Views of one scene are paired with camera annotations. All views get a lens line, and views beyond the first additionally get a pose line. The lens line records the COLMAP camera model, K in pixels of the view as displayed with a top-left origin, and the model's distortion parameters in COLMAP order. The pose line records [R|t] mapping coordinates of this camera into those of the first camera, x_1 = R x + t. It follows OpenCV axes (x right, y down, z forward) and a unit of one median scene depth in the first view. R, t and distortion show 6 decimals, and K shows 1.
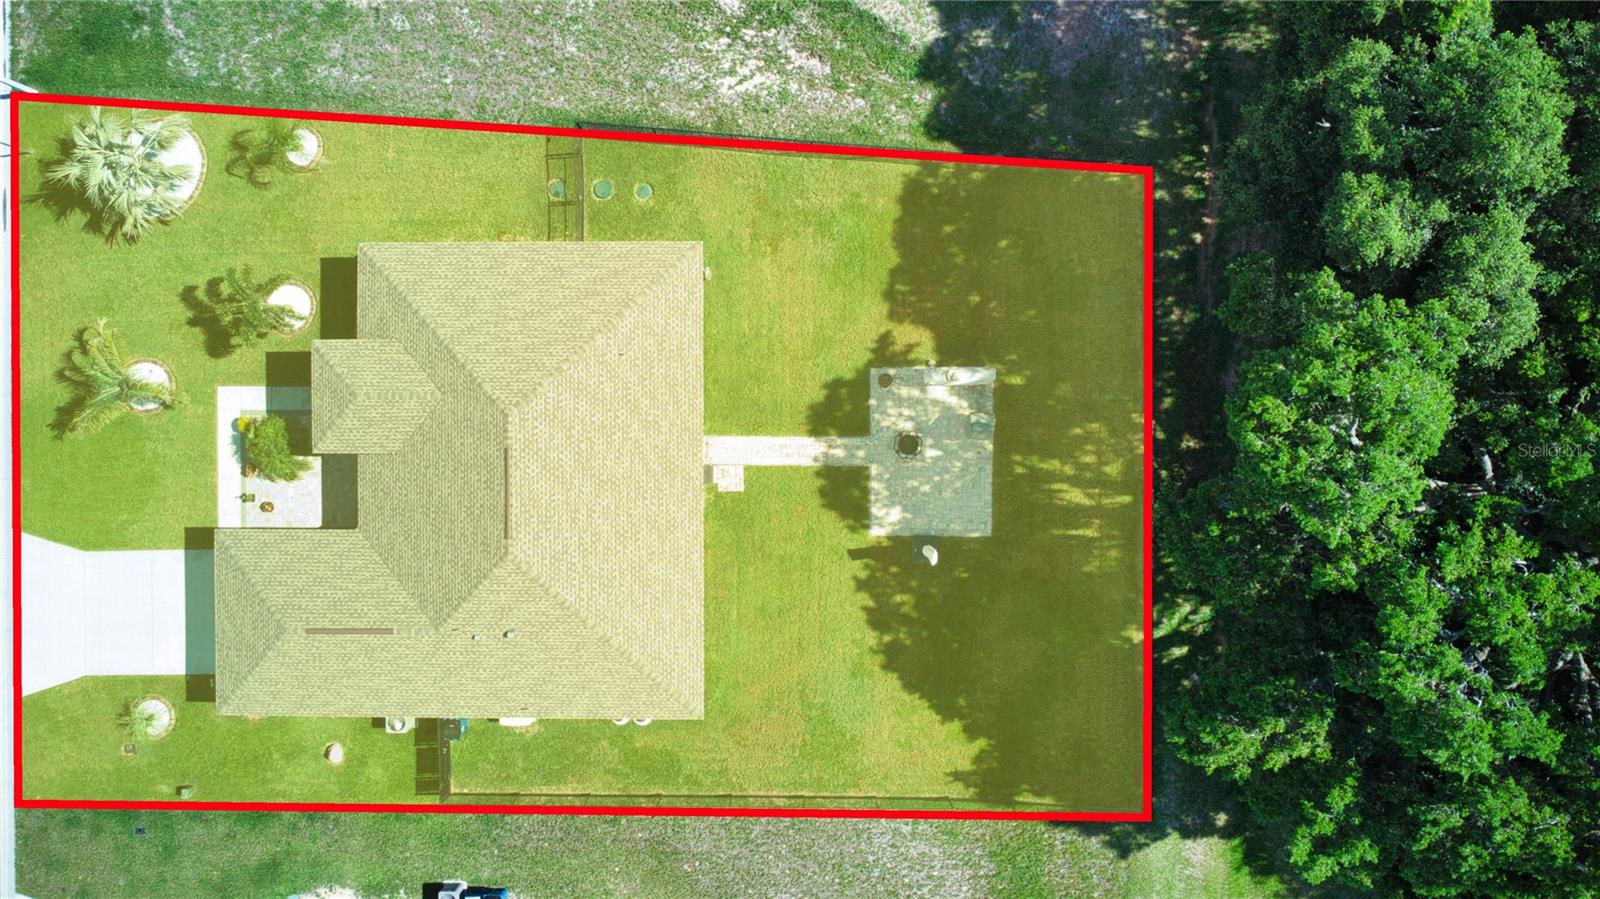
lens RADIAL K [[1162.5, 0, 811.1], [0, 1162.5, 426.9], [0, 0, 1]] dist [-0.024486, -0.020458]
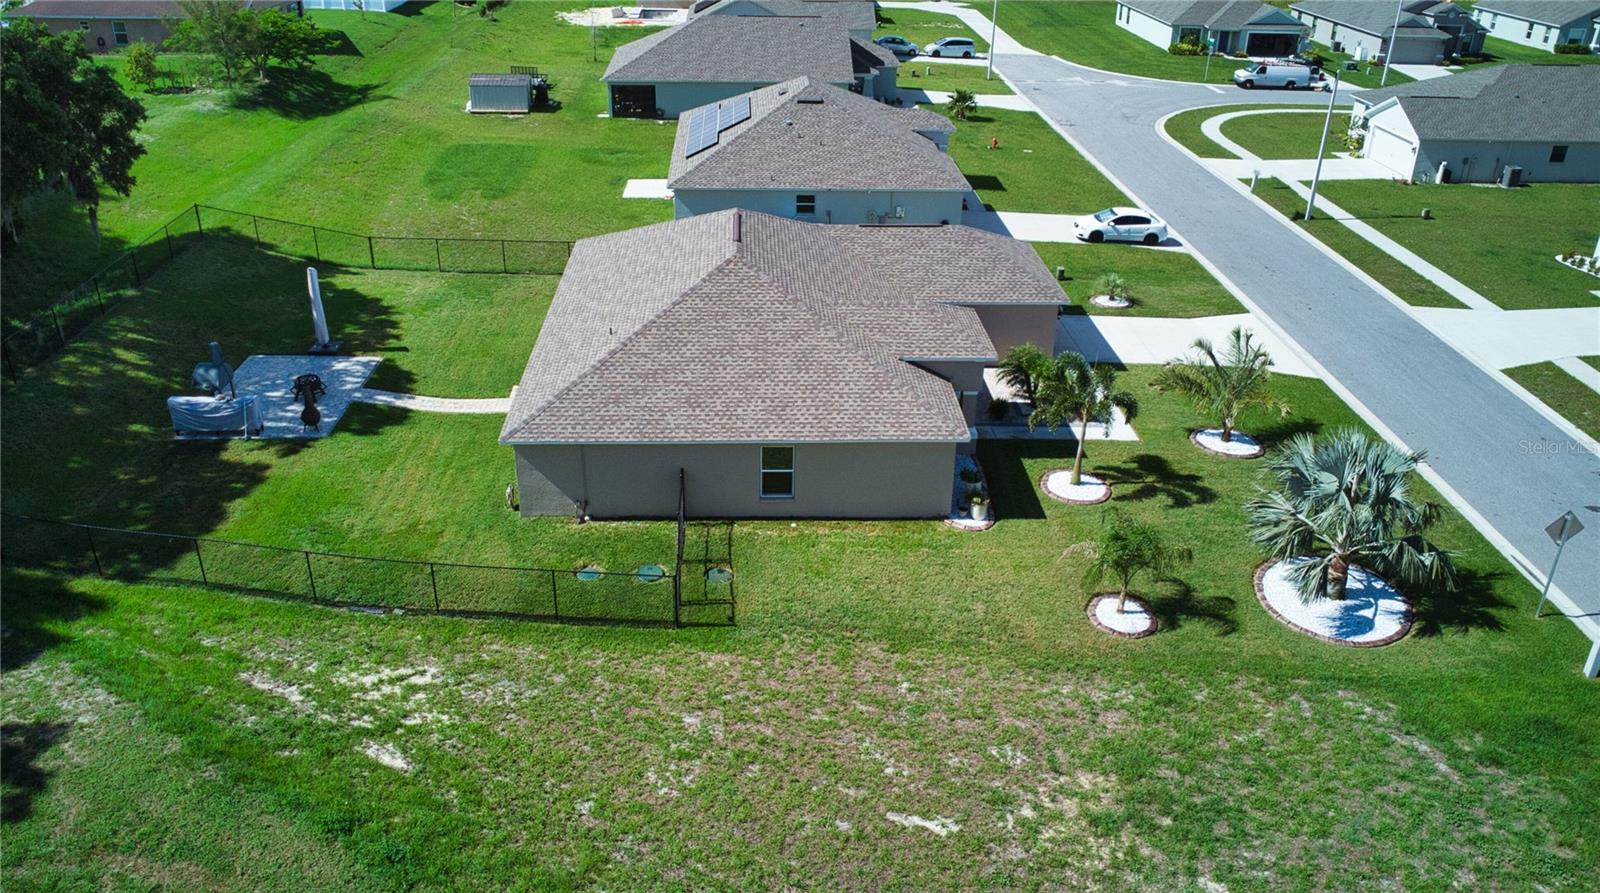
lens RADIAL K [[1244.6, 0, 799.5], [0, 1244.6, 381.1], [0, 0, 1]] dist [-0.032958, -0.002077]
pose [[-0.998434, 0.014917, -0.053924, -0.231010], [-0.055214, -0.418415, 0.906576, -0.816042], [-0.009039, 0.908134, 0.418583, 0.601947]]
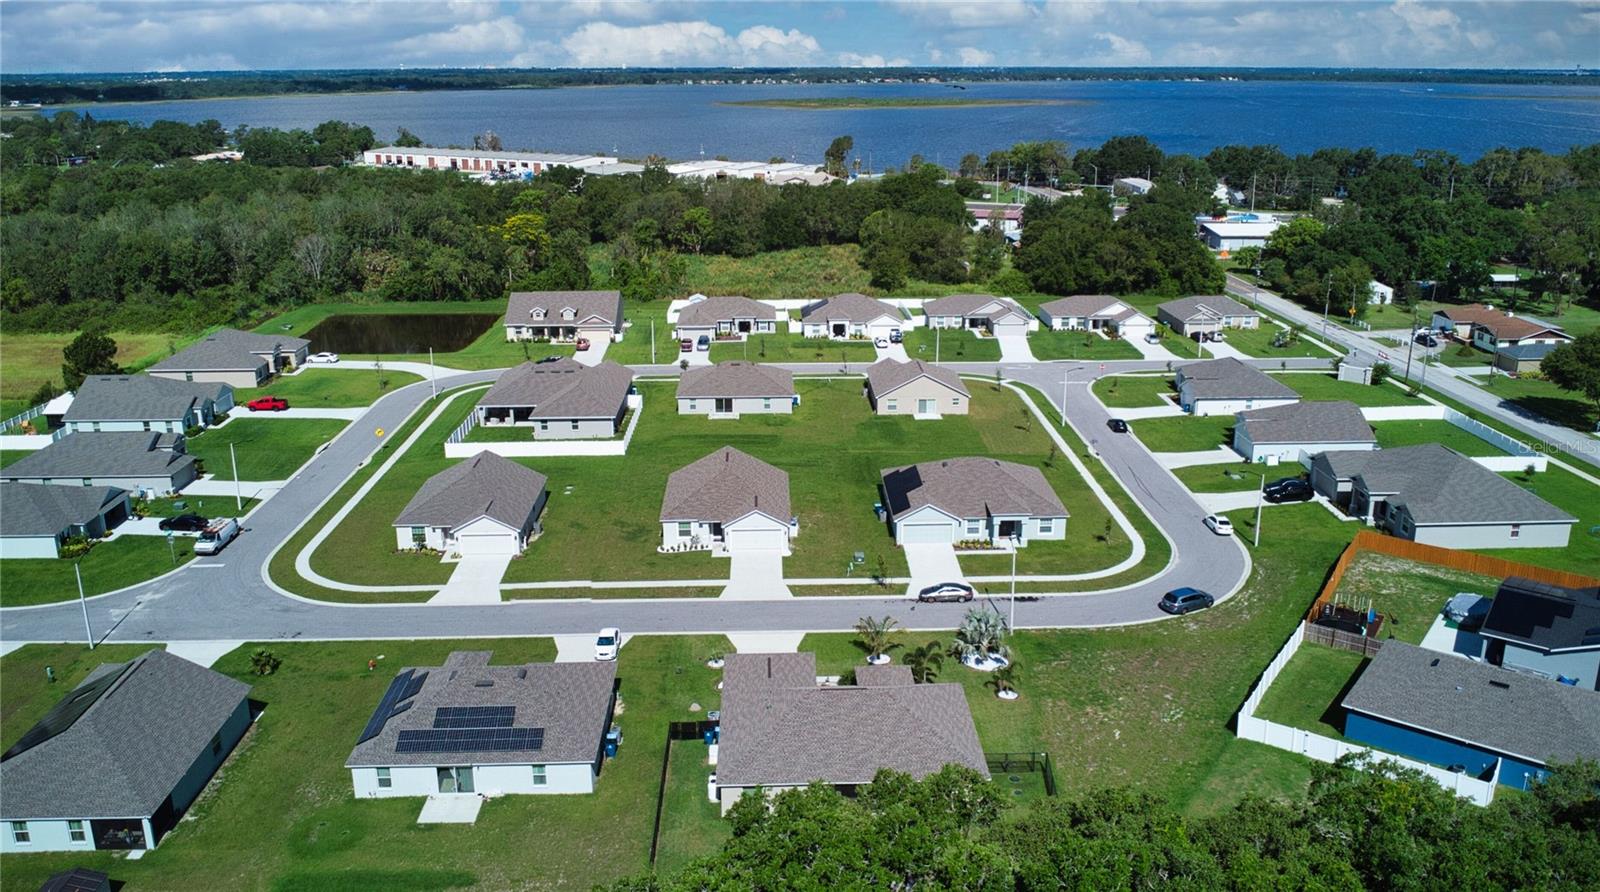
lens RADIAL K [[1244.6, 0, 799.5], [0, 1244.6, 380.6], [0, 0, 1]] dist [-0.032958, -0.002077]
pose [[0.032917, 0.260003, -0.965047, 1.462588], [-0.999453, 0.005421, -0.032631, 0.178819], [-0.003253, 0.965593, 0.260039, -0.064359]]
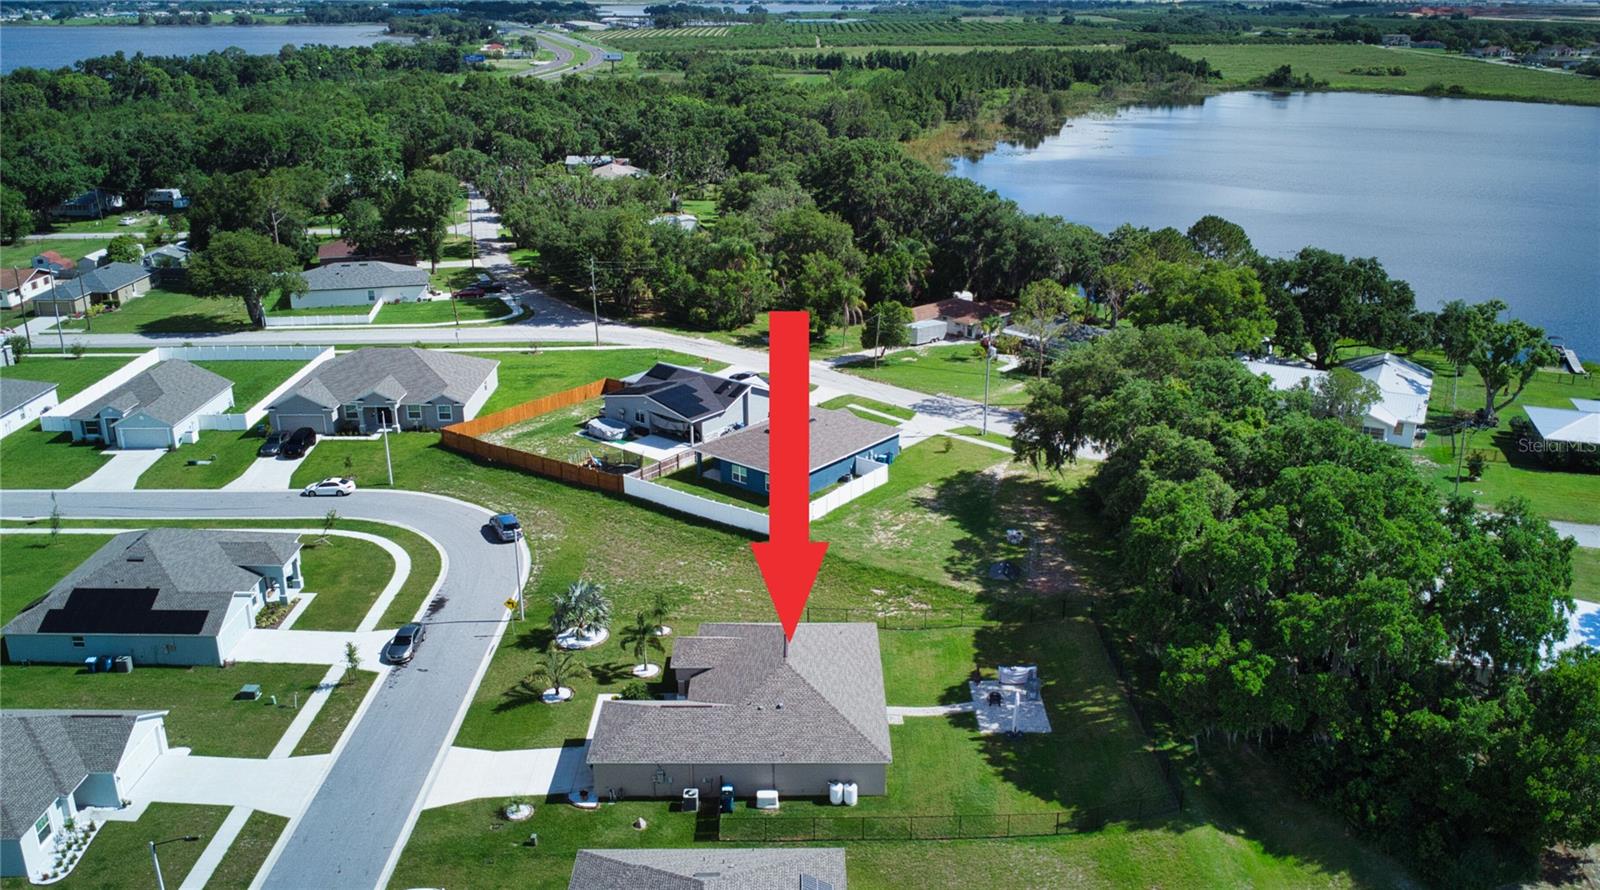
lens RADIAL K [[1276.0, 0, 823.1], [0, 1276.0, 444.2], [0, 0, 1]] dist [-0.030511, -0.004277]
pose [[0.999725, 0.010458, 0.020994, -0.221617], [0.016339, 0.331631, -0.943268, 1.688188], [-0.016827, 0.943351, 0.331369, -0.004585]]
